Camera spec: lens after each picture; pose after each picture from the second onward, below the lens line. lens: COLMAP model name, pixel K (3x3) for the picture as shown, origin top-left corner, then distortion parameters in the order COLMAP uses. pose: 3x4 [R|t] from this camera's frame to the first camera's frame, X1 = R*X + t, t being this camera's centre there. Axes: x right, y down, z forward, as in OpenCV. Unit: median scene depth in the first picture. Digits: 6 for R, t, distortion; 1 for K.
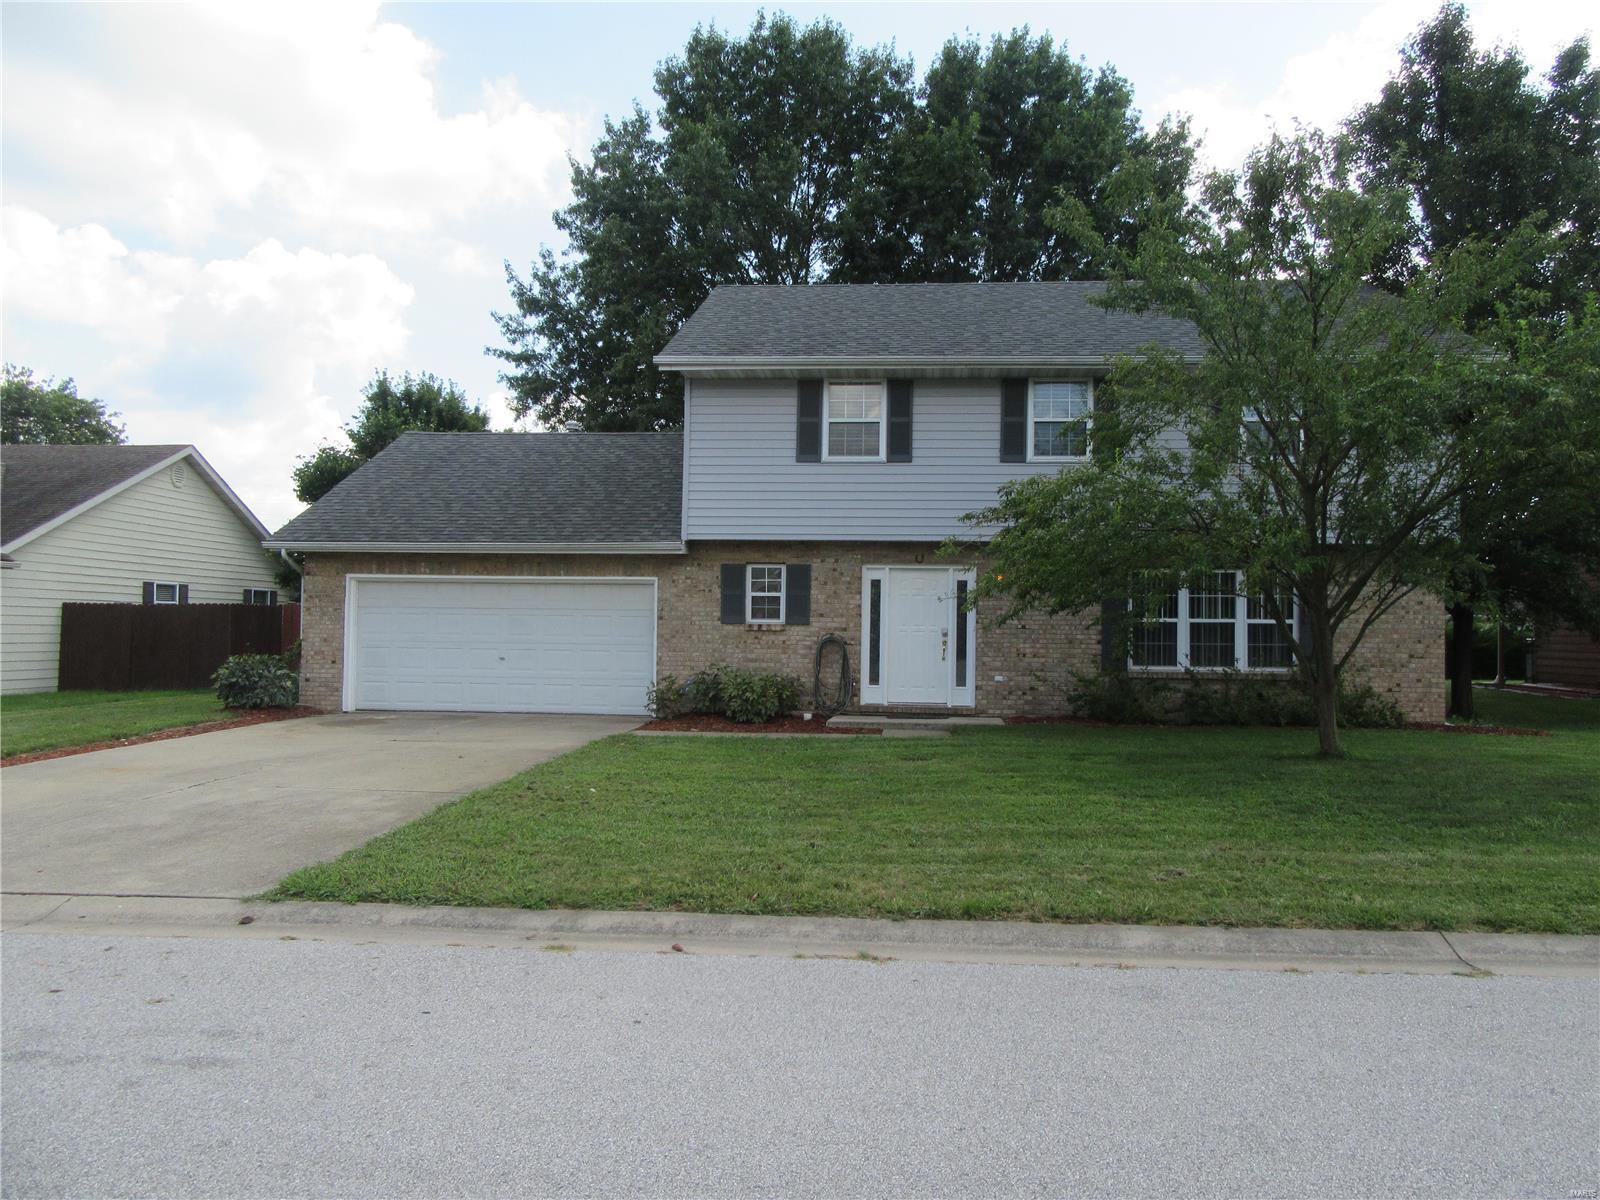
lens RADIAL K [[1187.7, 0, 802.6], [0, 1187.7, 597.5], [0, 0, 1]] dist [-0.001552, 0.002607]
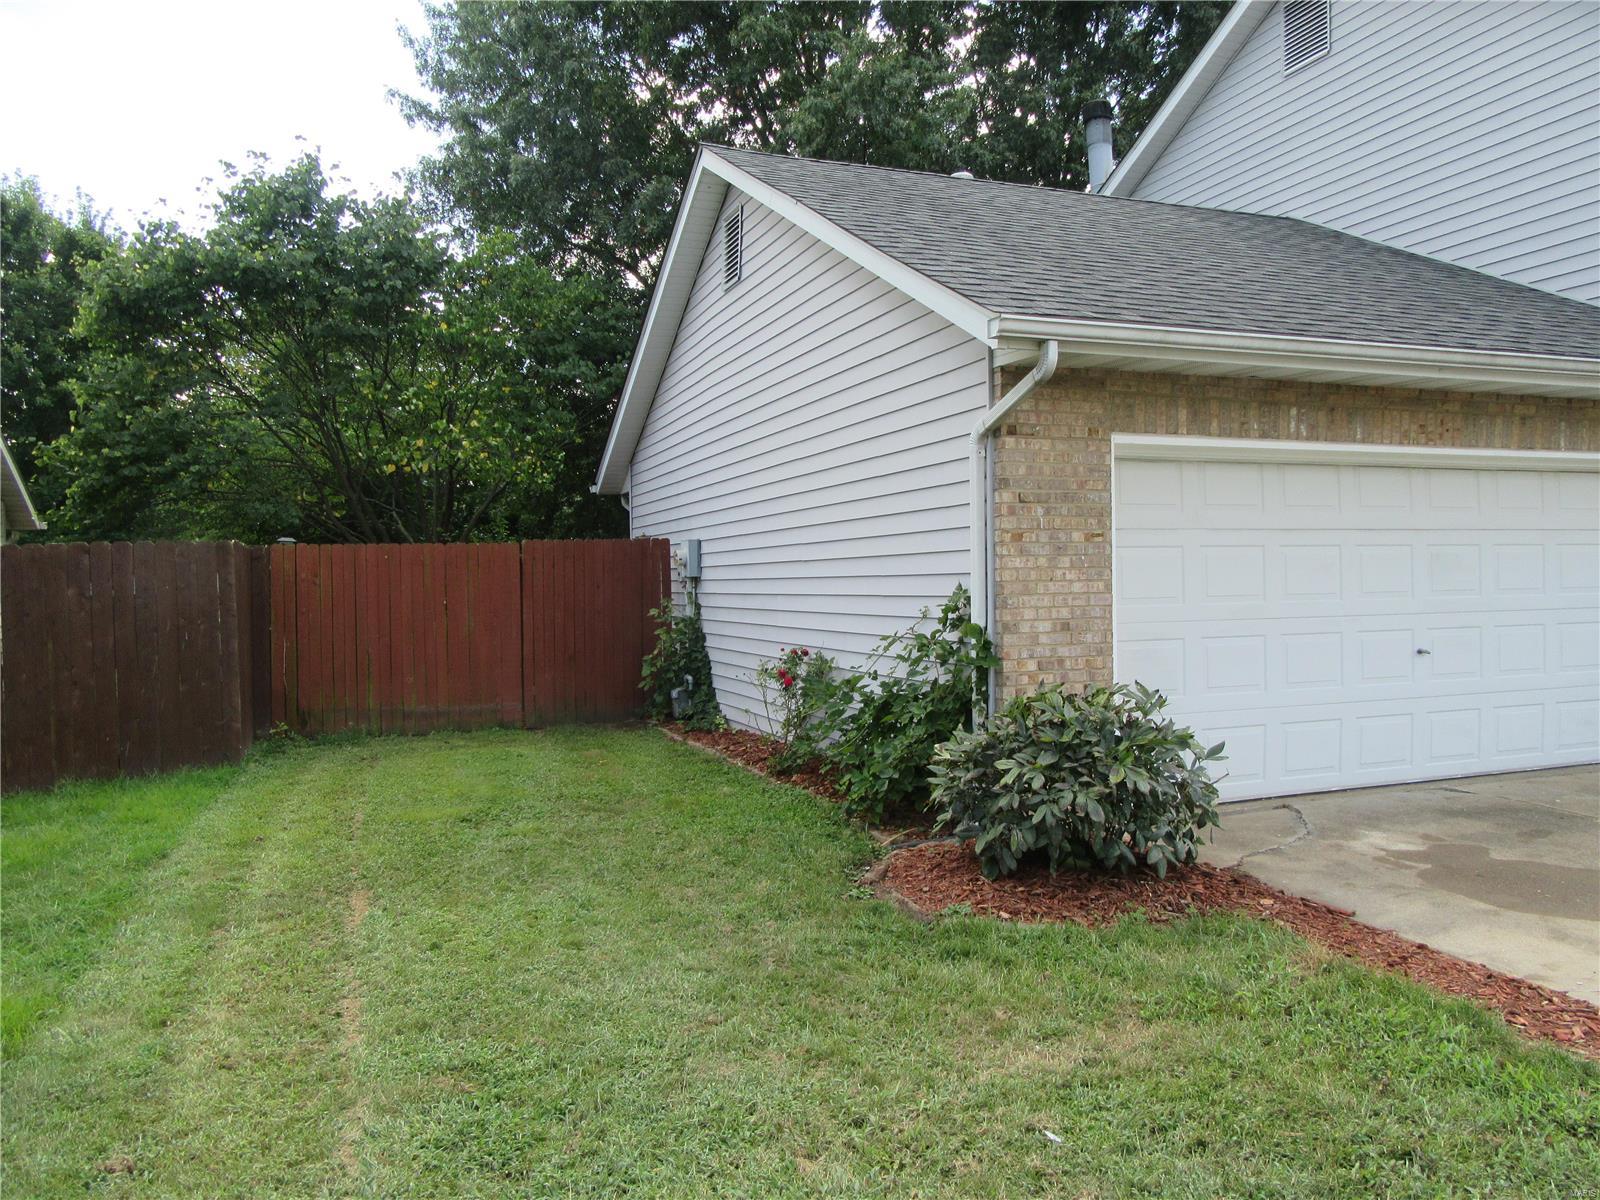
lens RADIAL K [[1186.8, 0, 803.4], [0, 1186.8, 597.9], [0, 0, 1]] dist [-0.000116, 0.002274]
pose [[0.896726, -0.031743, 0.441445, -0.647061], [0.013237, 0.998902, 0.044940, 0.011919], [-0.442387, -0.034455, 0.896162, 0.757136]]
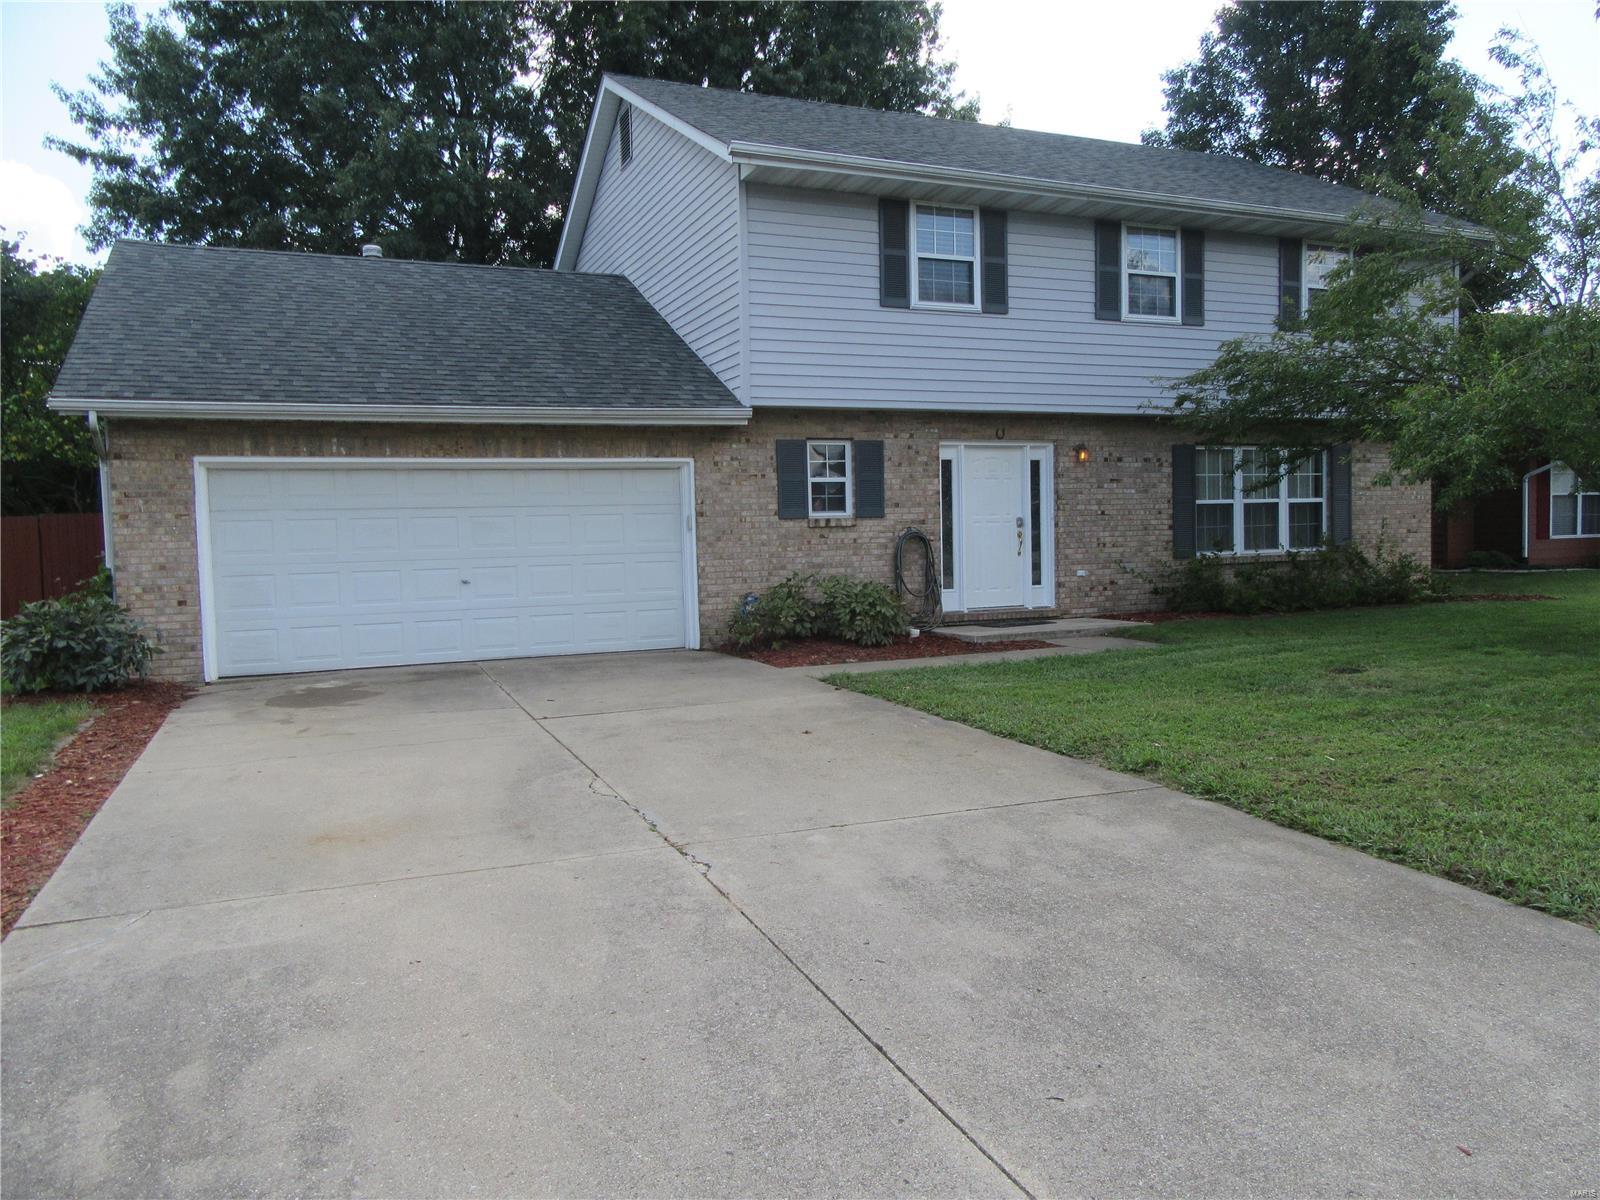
lens RADIAL K [[1186.8, 0, 803.4], [0, 1186.8, 597.9], [0, 0, 1]] dist [-0.000116, 0.002274]
pose [[0.878251, -0.060405, 0.474369, -0.420021], [0.021871, 0.996026, 0.086338, 0.006884], [-0.477699, -0.065451, 0.876082, 0.330253]]
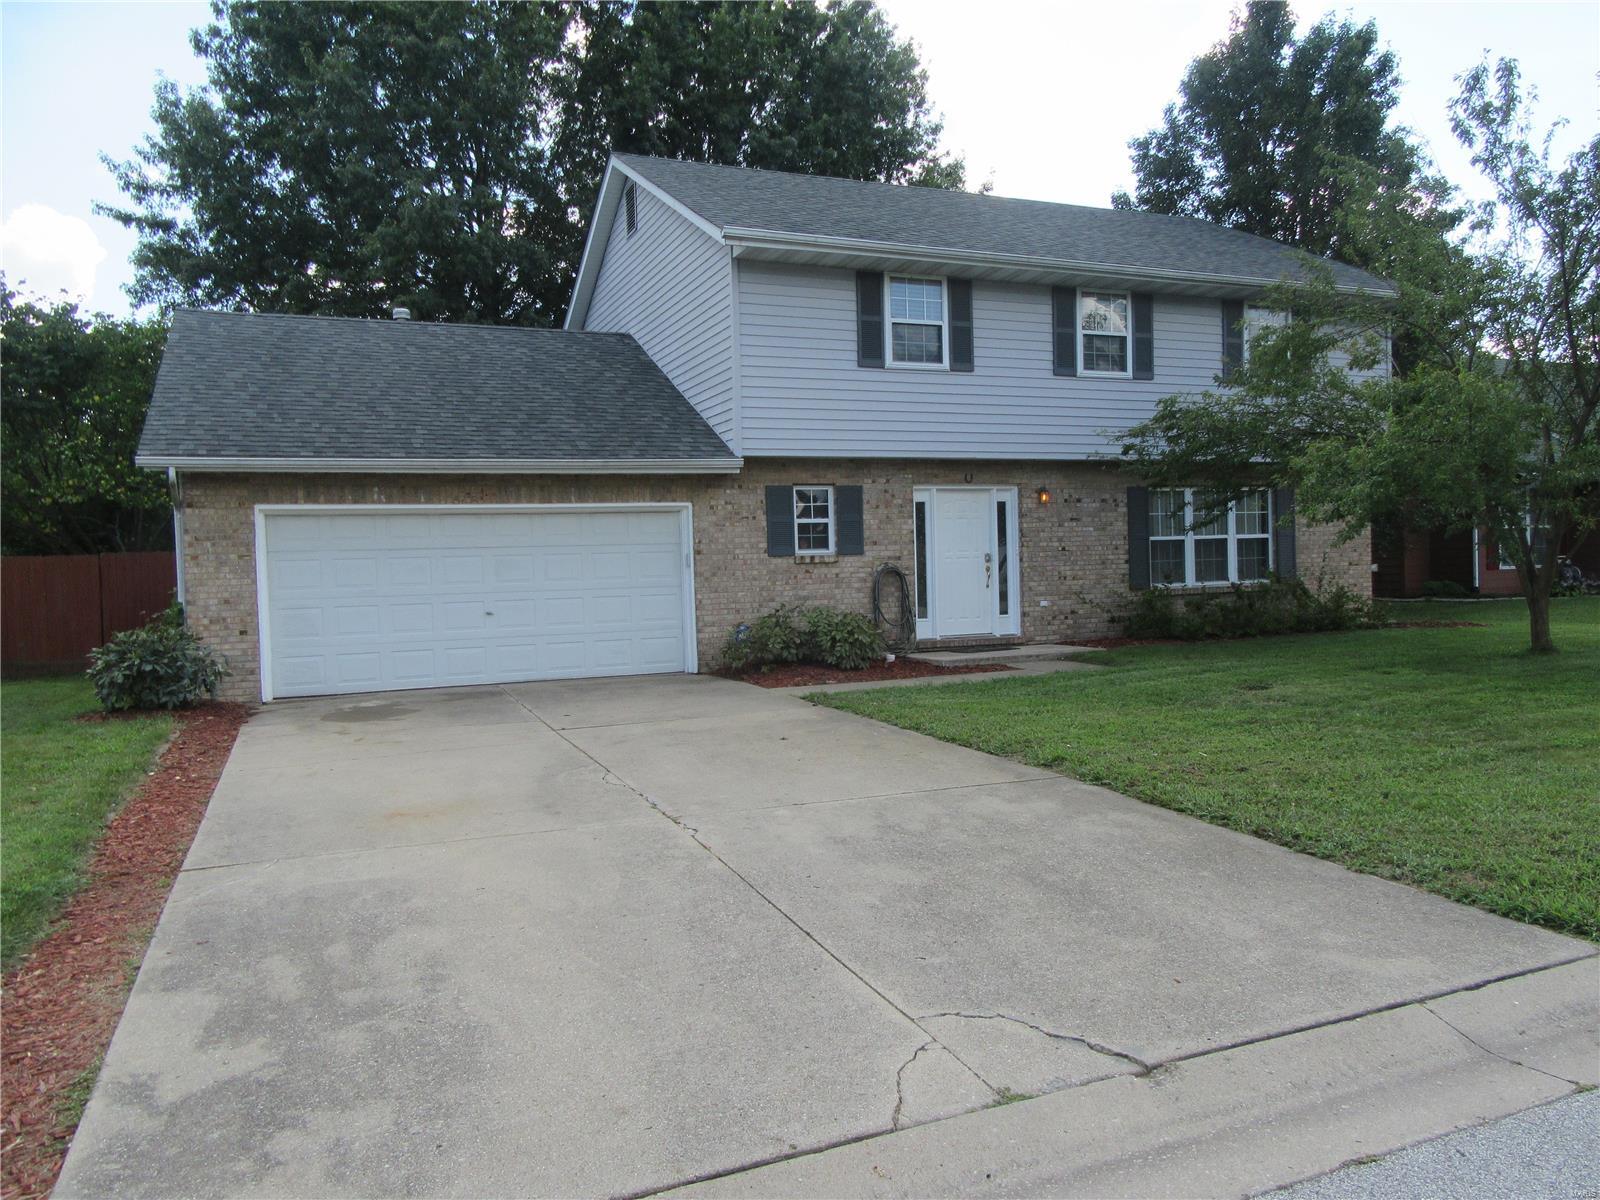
lens RADIAL K [[1187.7, 0, 802.6], [0, 1187.7, 597.5], [0, 0, 1]] dist [-0.001552, 0.002607]
pose [[0.880178, -0.051002, 0.471896, -0.451150], [0.025445, 0.997851, 0.060387, 0.000604], [-0.473961, -0.041143, 0.879584, 0.246494]]
